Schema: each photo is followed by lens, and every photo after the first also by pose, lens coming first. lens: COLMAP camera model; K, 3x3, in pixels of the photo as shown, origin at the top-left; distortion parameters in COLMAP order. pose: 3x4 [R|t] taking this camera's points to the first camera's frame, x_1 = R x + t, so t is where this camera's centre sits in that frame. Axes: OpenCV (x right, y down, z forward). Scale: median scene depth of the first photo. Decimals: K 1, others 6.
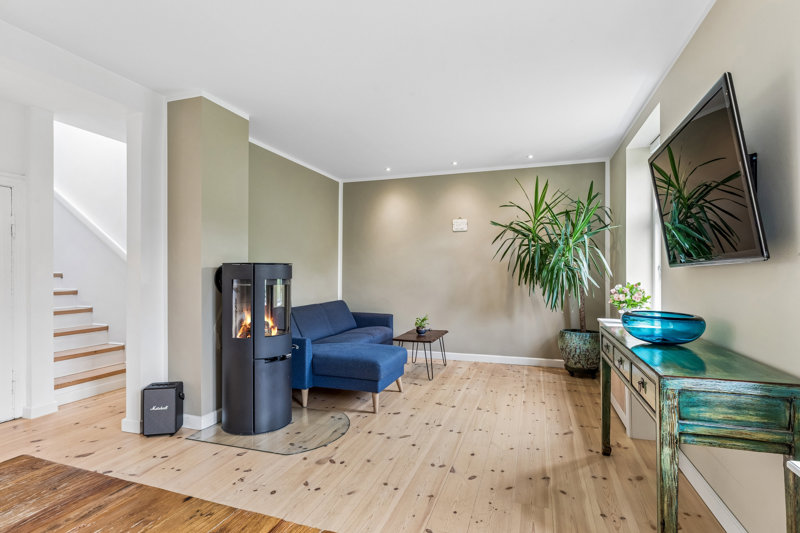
lens RADIAL K [[408.5, 0, 403.0], [0, 408.5, 271.5], [0, 0, 1]] dist [-0.004023, 0.000095]
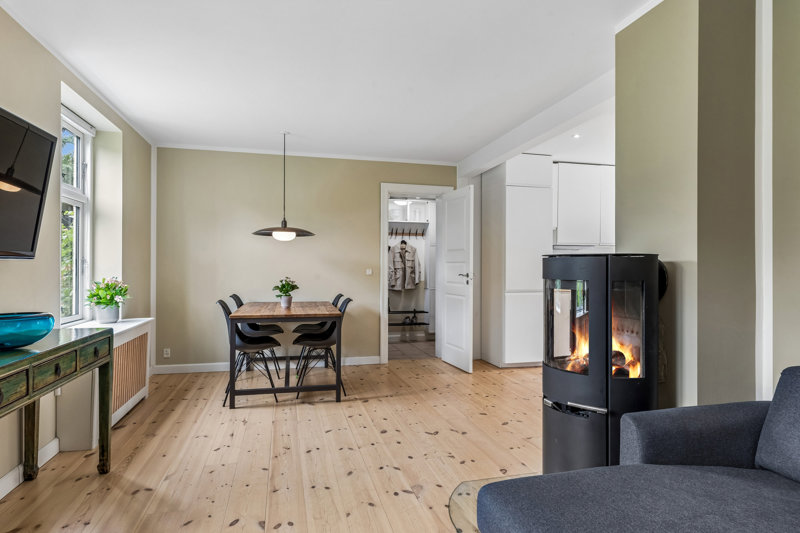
lens RADIAL K [[450.0, 0, 393.2], [0, 450.0, 272.8], [0, 0, 1]] dist [0.002882, 0.000251]
pose [[-0.850164, 0.000490, -0.526518, 0.341229], [-0.002731, 0.999982, 0.005340, 0.006710], [0.526511, 0.005977, -0.850147, 1.761949]]
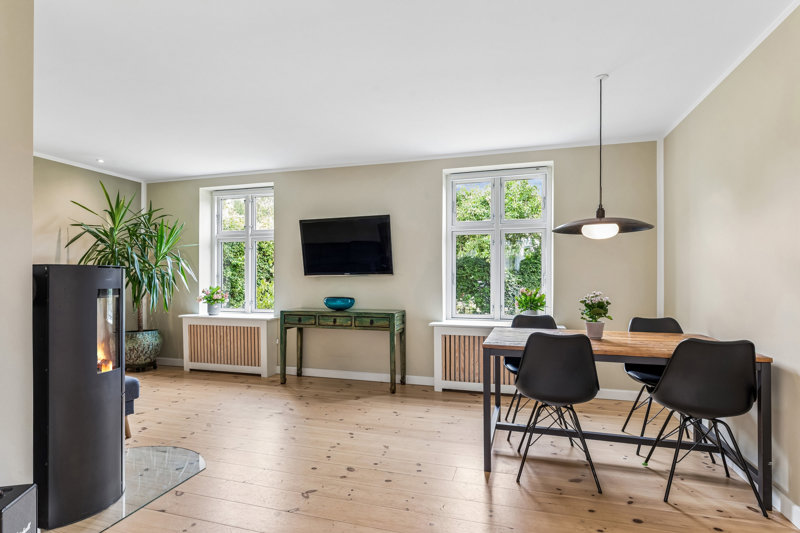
lens RADIAL K [[408.5, 0, 403.0], [0, 408.5, 271.5], [0, 0, 1]] dist [-0.004023, 0.000095]
pose [[-0.039358, 0.011466, 0.999159, -1.315890], [-0.000550, 0.999934, -0.011497, -0.010175], [-0.999225, -0.001002, -0.039349, 0.579052]]
